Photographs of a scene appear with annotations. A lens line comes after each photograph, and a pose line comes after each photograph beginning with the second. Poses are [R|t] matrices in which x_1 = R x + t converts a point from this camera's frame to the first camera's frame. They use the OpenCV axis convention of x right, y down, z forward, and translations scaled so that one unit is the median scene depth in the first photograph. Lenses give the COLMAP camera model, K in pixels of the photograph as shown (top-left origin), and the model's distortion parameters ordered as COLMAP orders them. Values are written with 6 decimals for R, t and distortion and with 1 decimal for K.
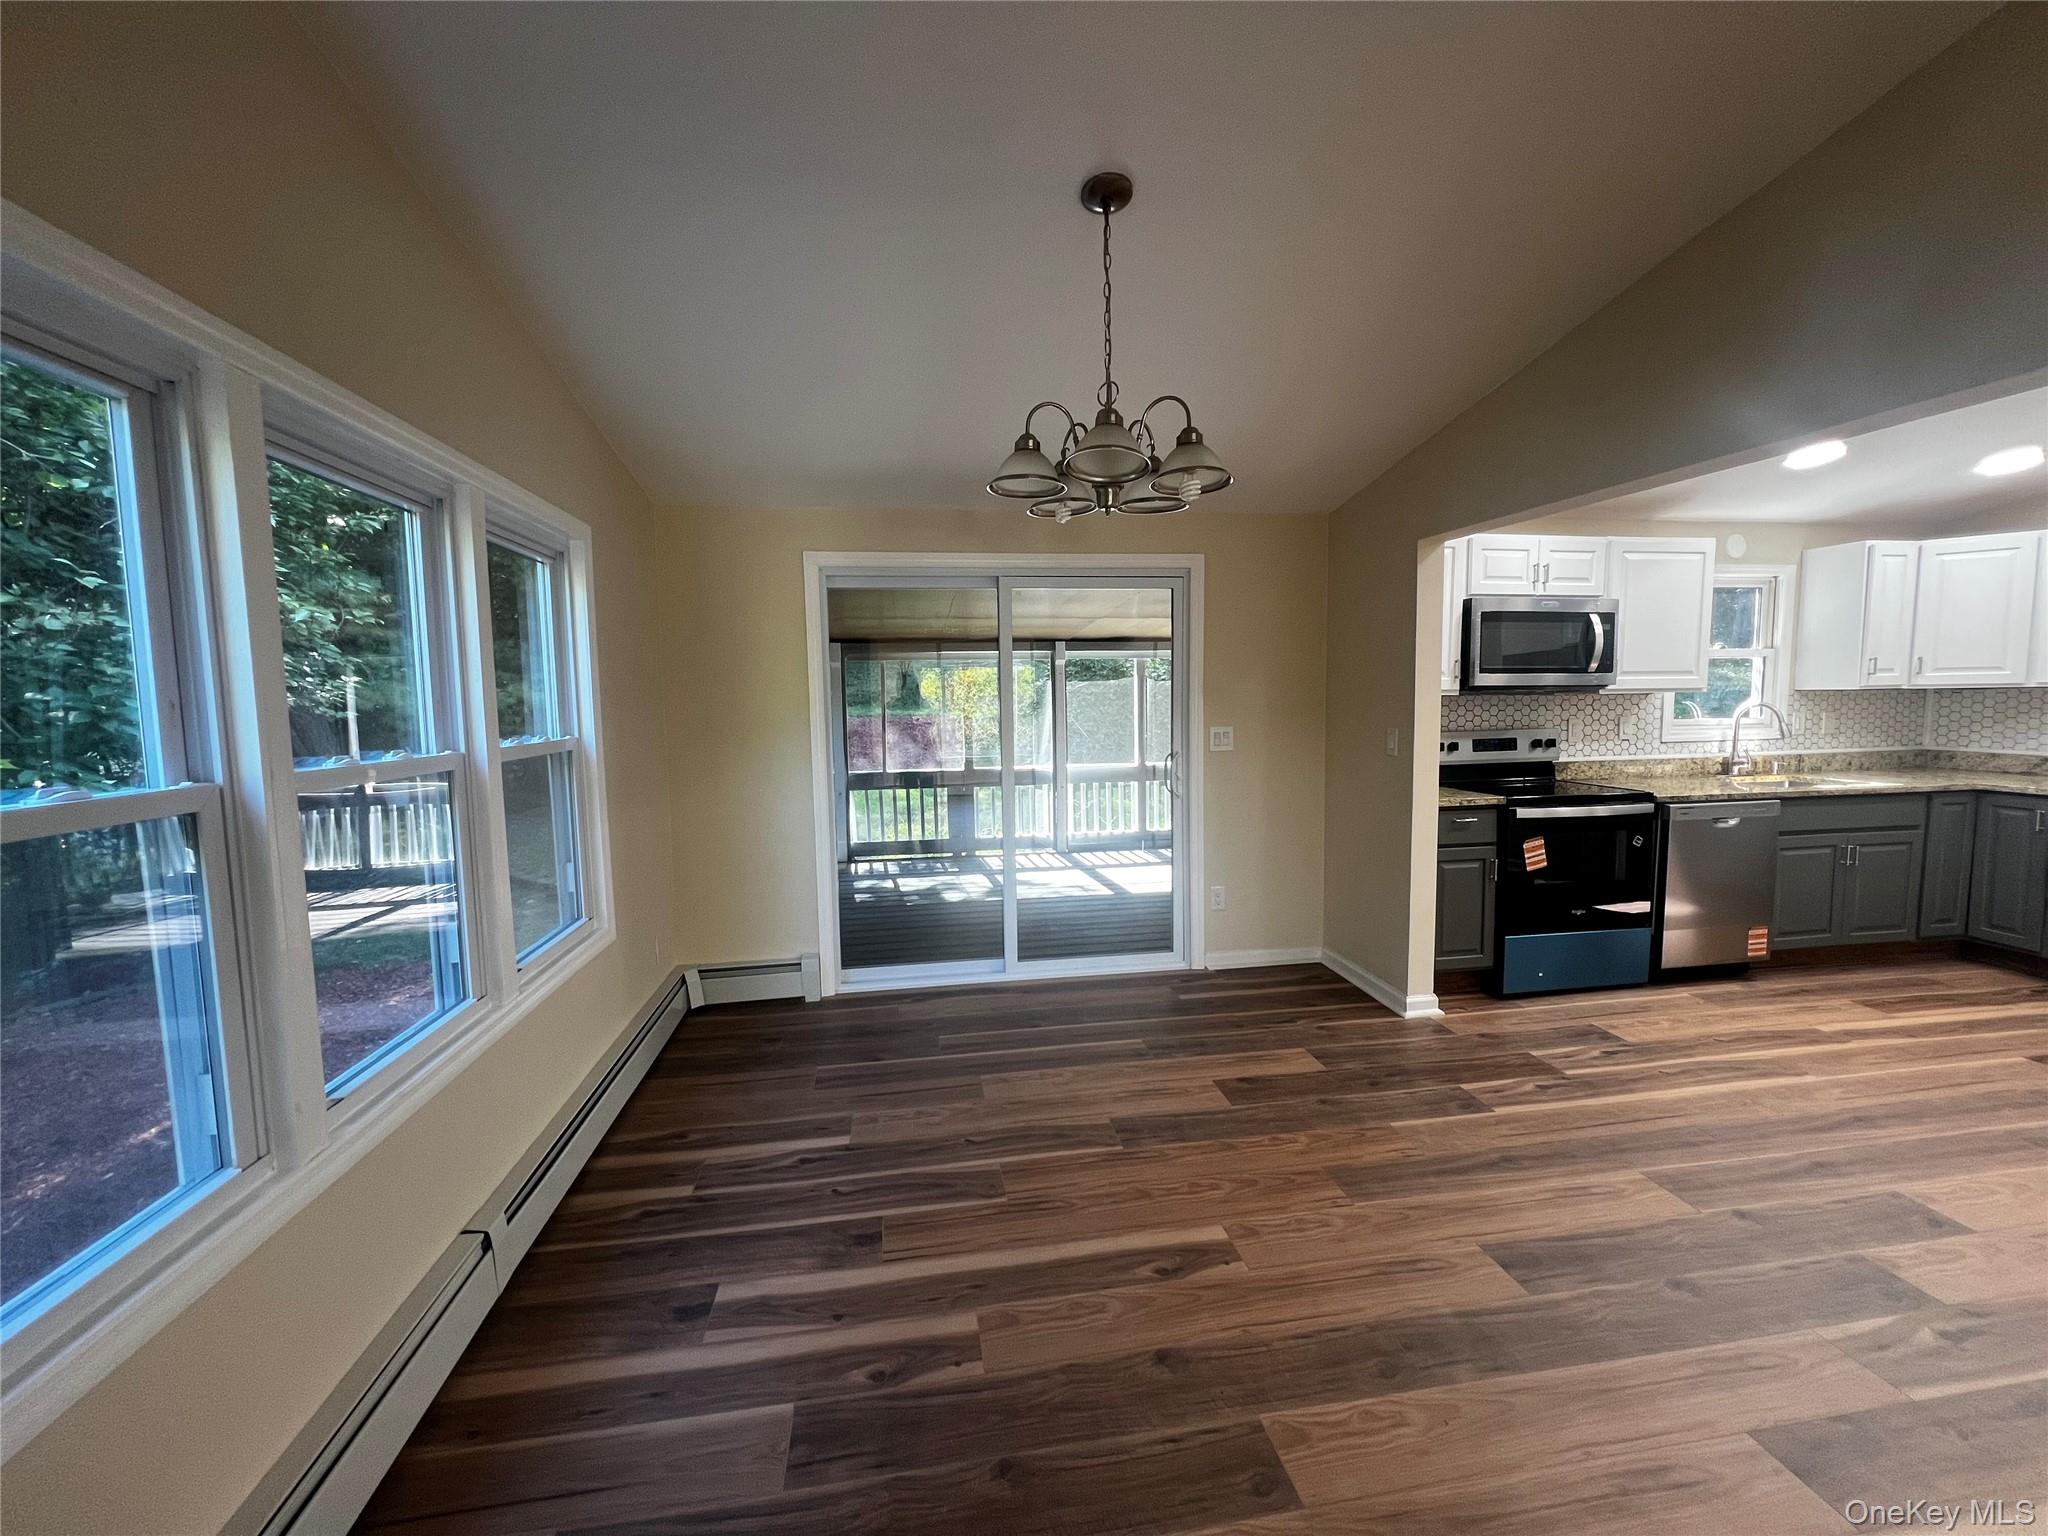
lens RADIAL K [[819.0, 0, 1014.5], [0, 819.0, 762.3], [0, 0, 1]] dist [0.003047, 0.000332]
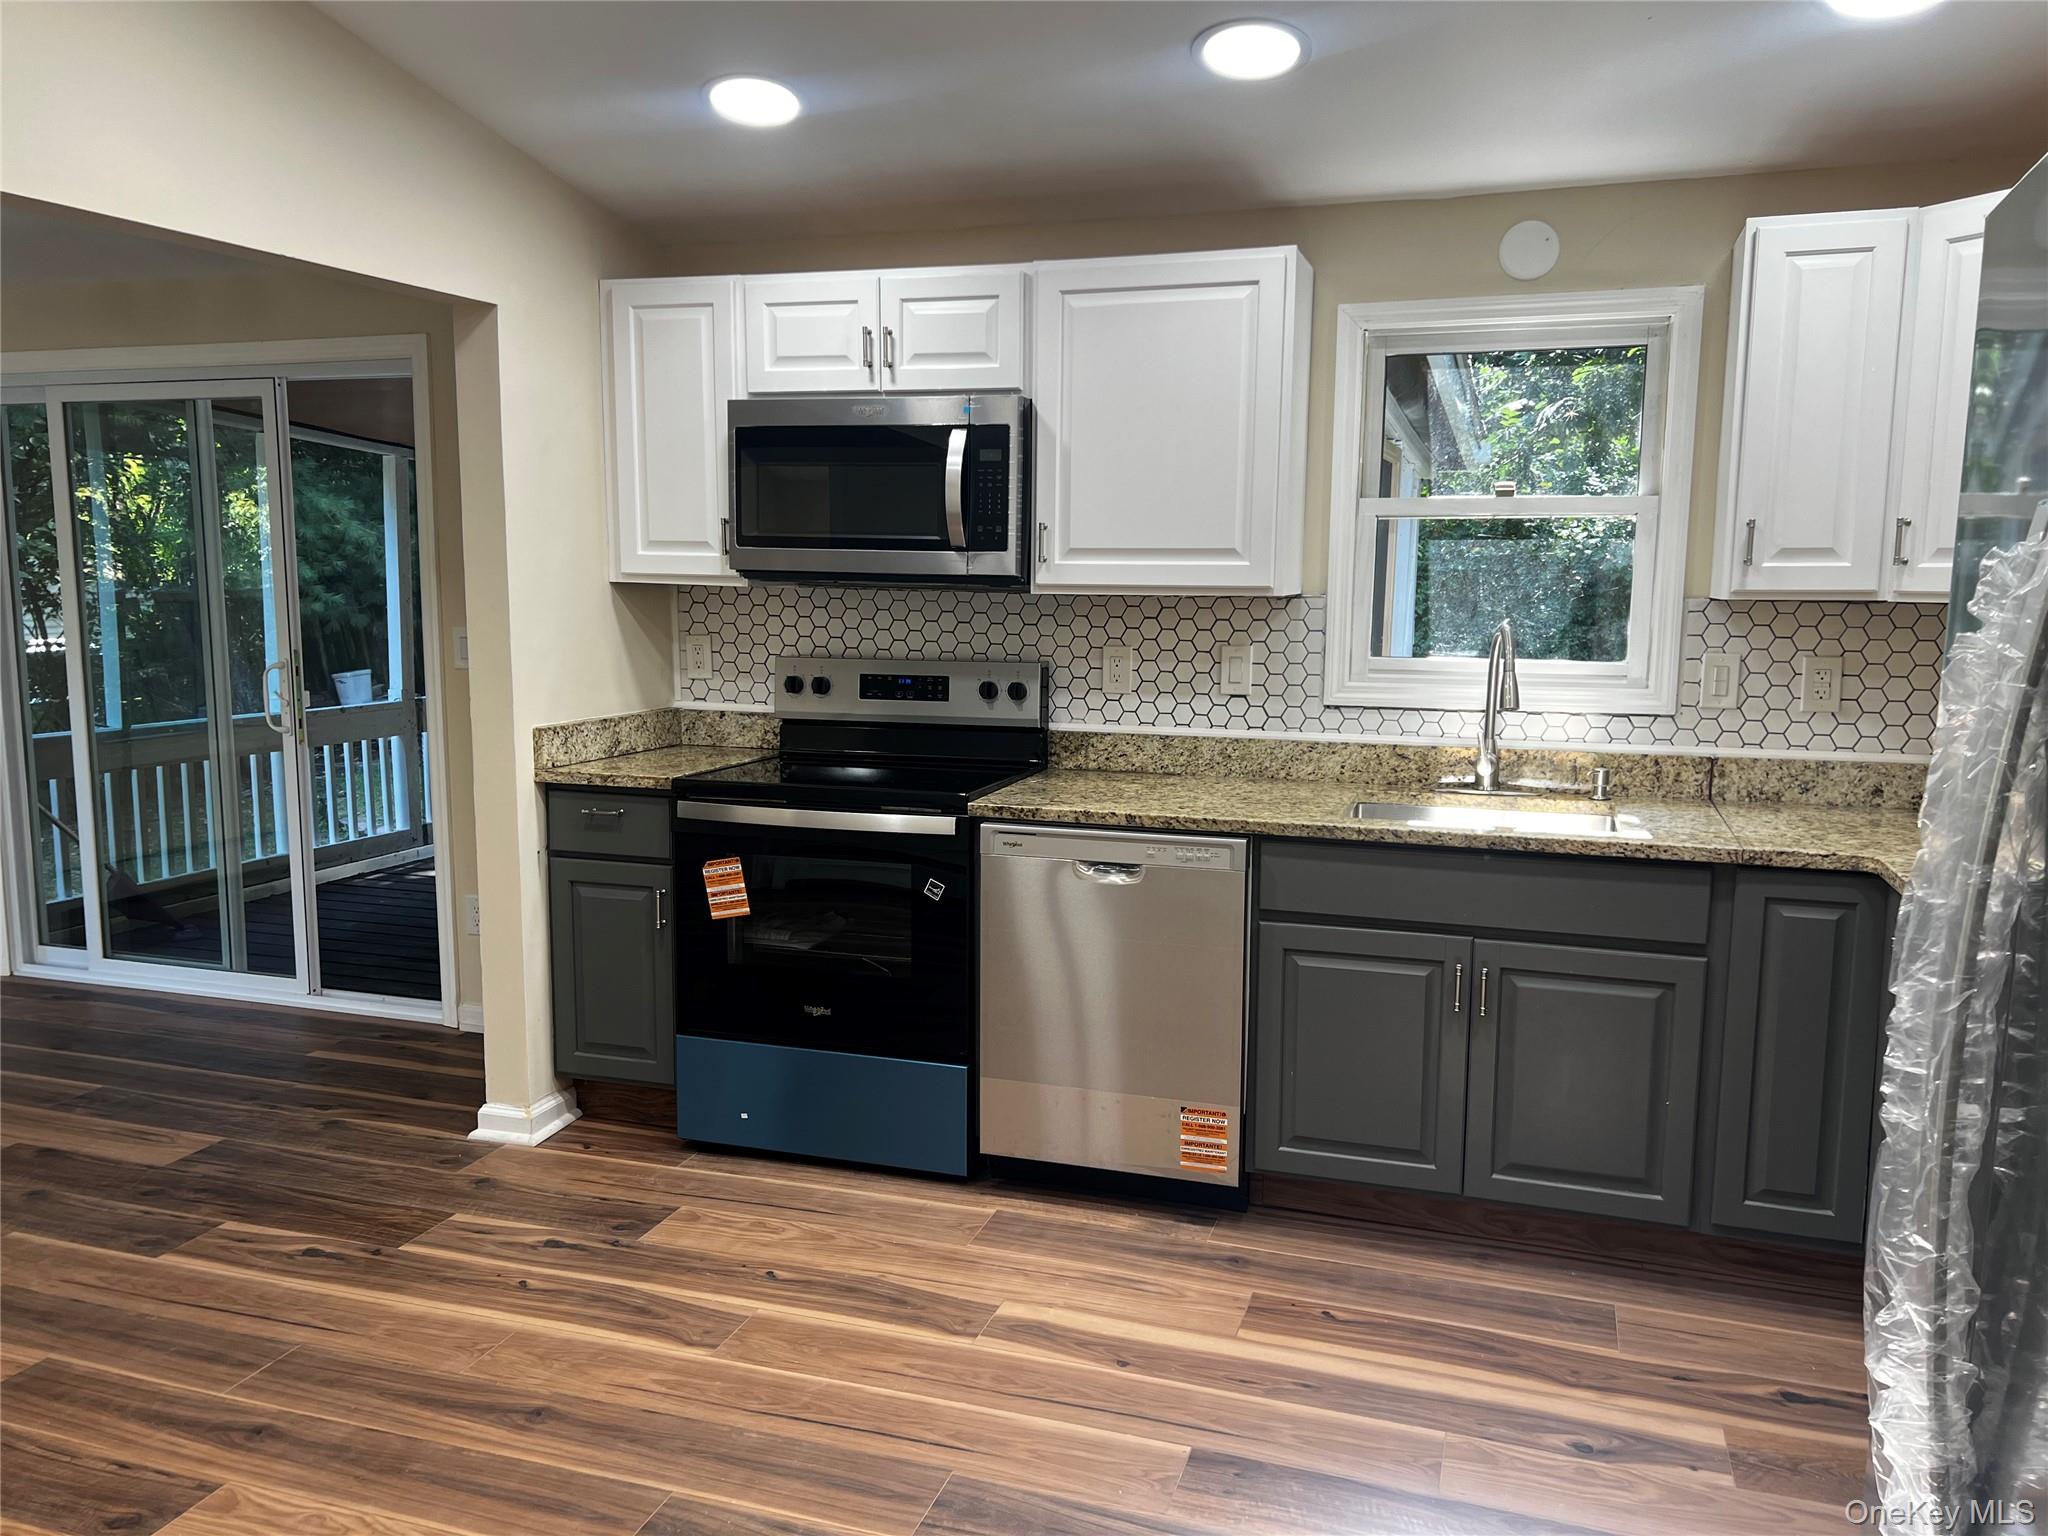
lens RADIAL K [[1526.5, 0, 1024.0], [0, 1526.5, 768.0], [0, 0, 1]] dist [0.050626, -0.044954]
pose [[0.887317, 0.079725, -0.454216, 1.266476], [-0.059290, 0.996491, 0.059084, -0.037152], [0.457332, -0.025496, 0.888930, 0.207843]]
